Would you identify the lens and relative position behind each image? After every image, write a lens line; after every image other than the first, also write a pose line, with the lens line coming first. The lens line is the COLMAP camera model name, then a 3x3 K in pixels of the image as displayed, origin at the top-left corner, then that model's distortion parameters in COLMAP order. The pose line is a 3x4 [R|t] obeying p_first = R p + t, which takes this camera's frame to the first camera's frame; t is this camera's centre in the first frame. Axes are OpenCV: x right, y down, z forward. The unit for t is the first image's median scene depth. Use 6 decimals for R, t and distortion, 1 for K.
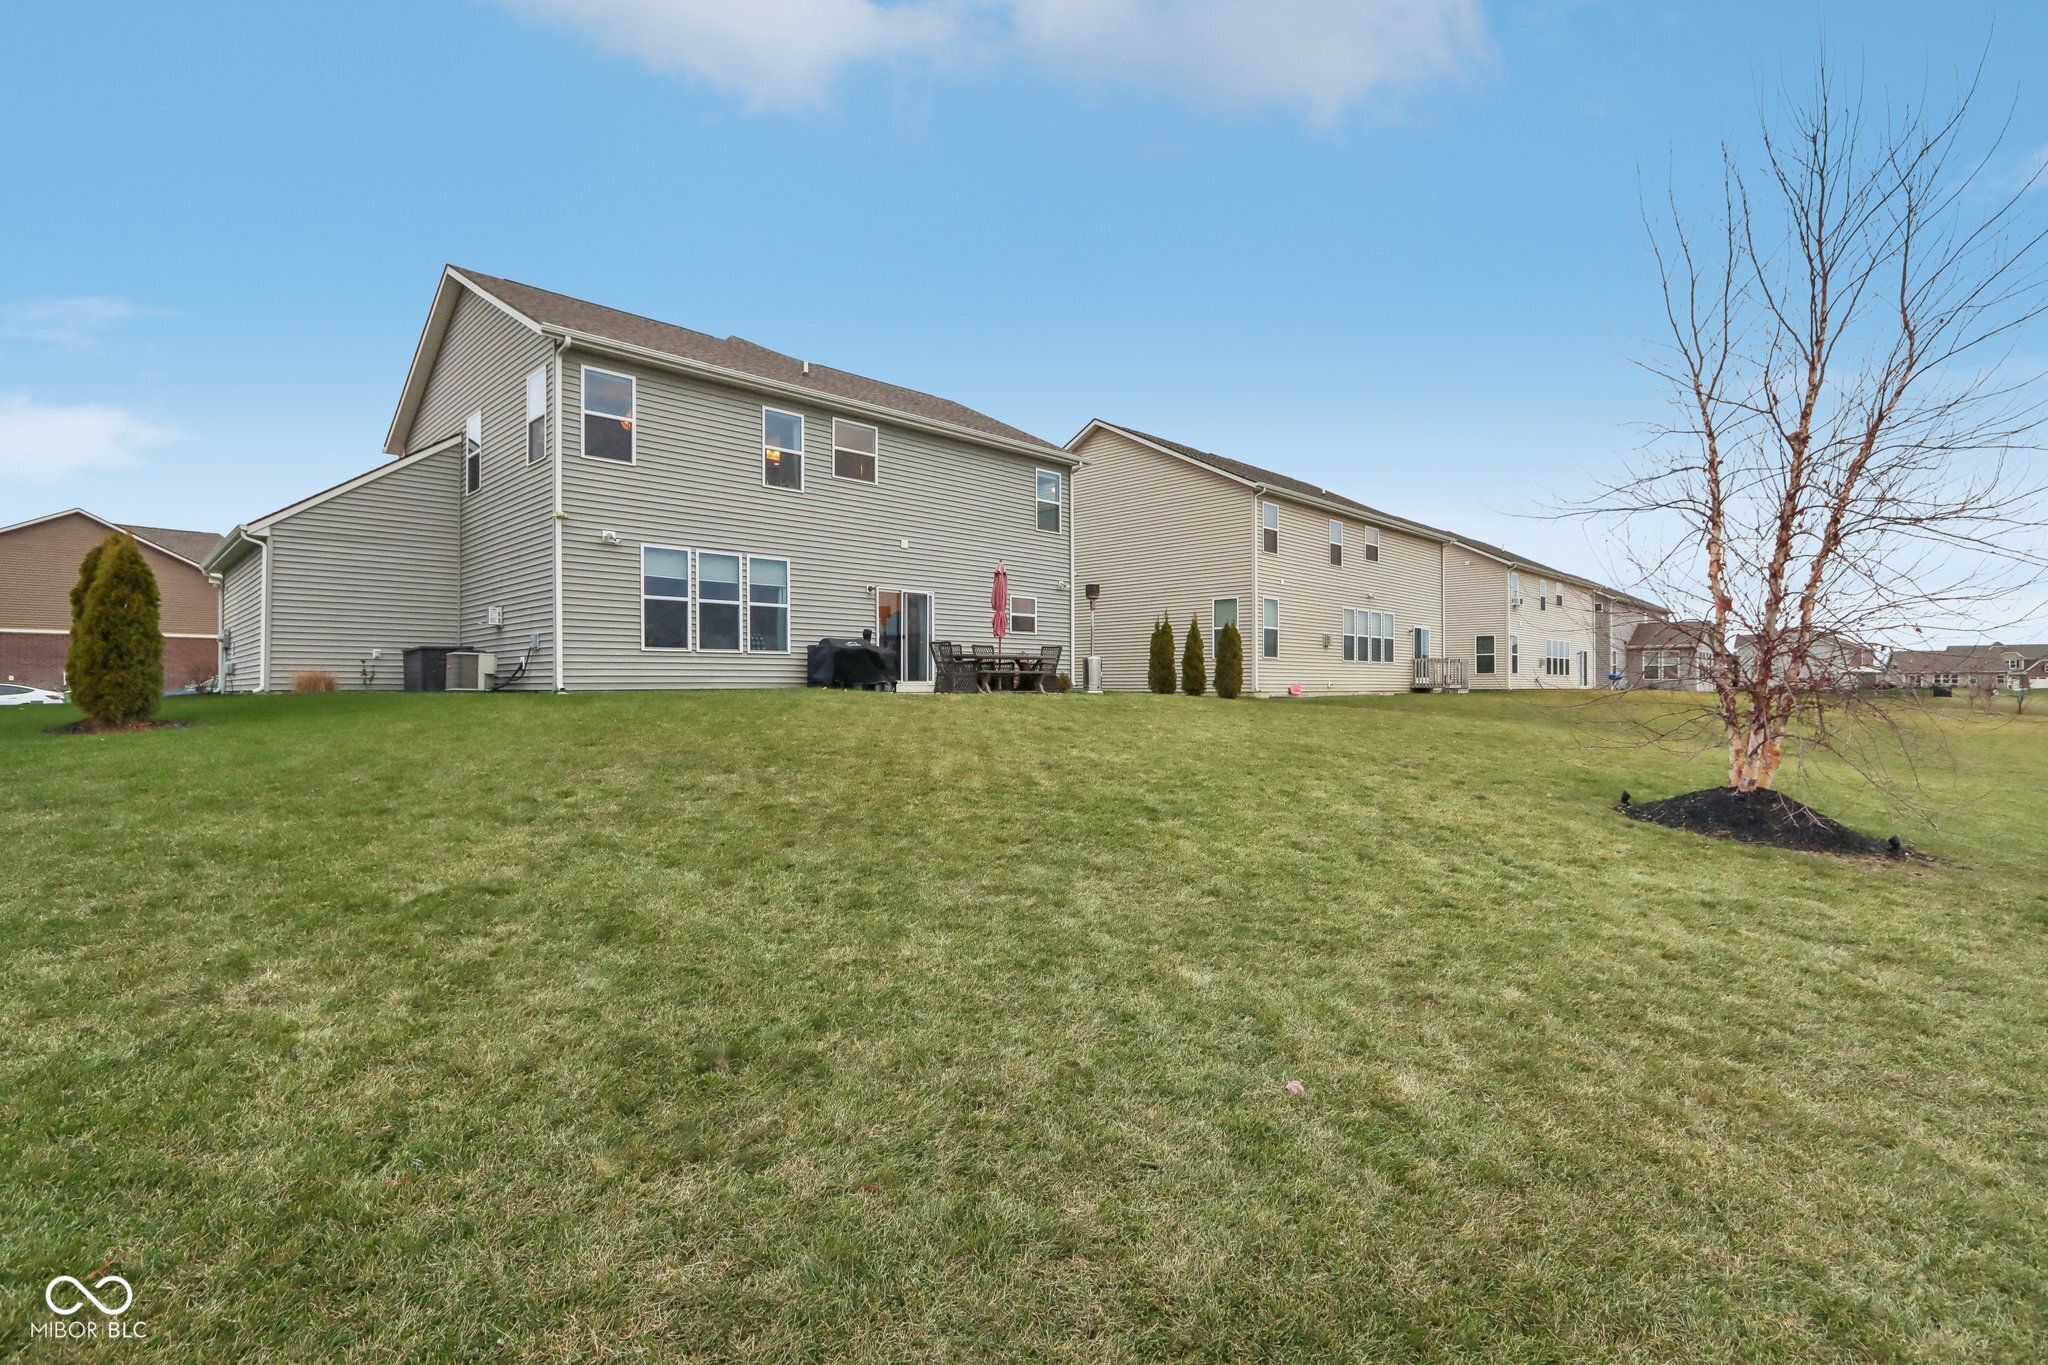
lens RADIAL K [[956.2, 0, 1017.8], [0, 956.2, 685.3], [0, 0, 1]] dist [-0.019744, 0.000358]
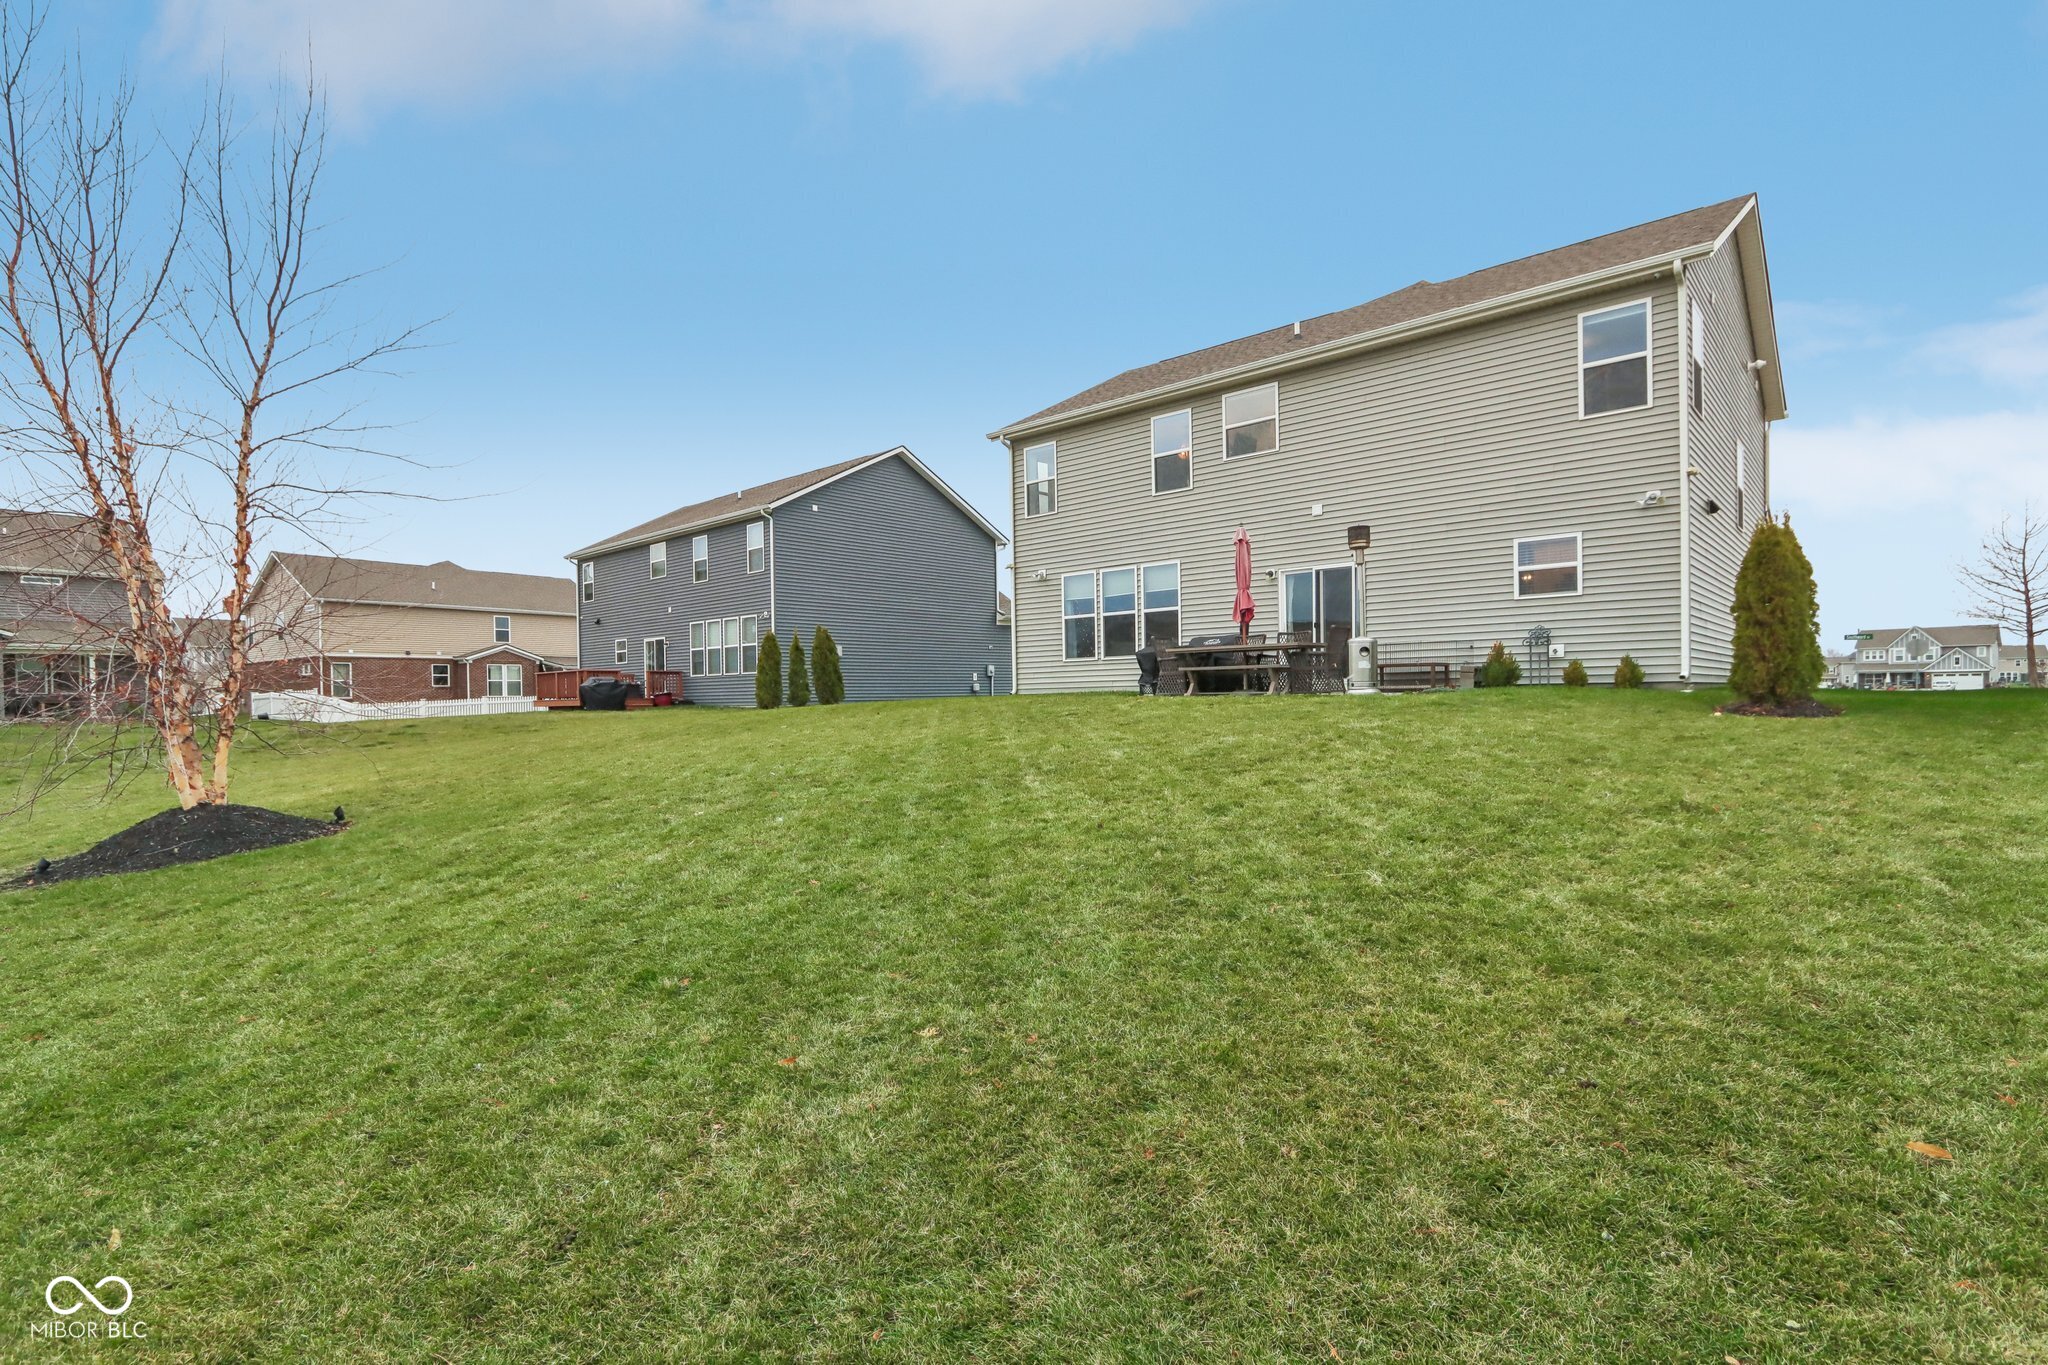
lens RADIAL K [[956.2, 0, 1007.4], [0, 956.2, 698.0], [0, 0, 1]] dist [-0.019744, 0.000358]
pose [[0.049956, 0.010884, -0.998692, 0.757476], [0.025290, 0.999606, 0.012159, -0.005566], [0.998431, -0.025865, 0.049661, 0.778015]]
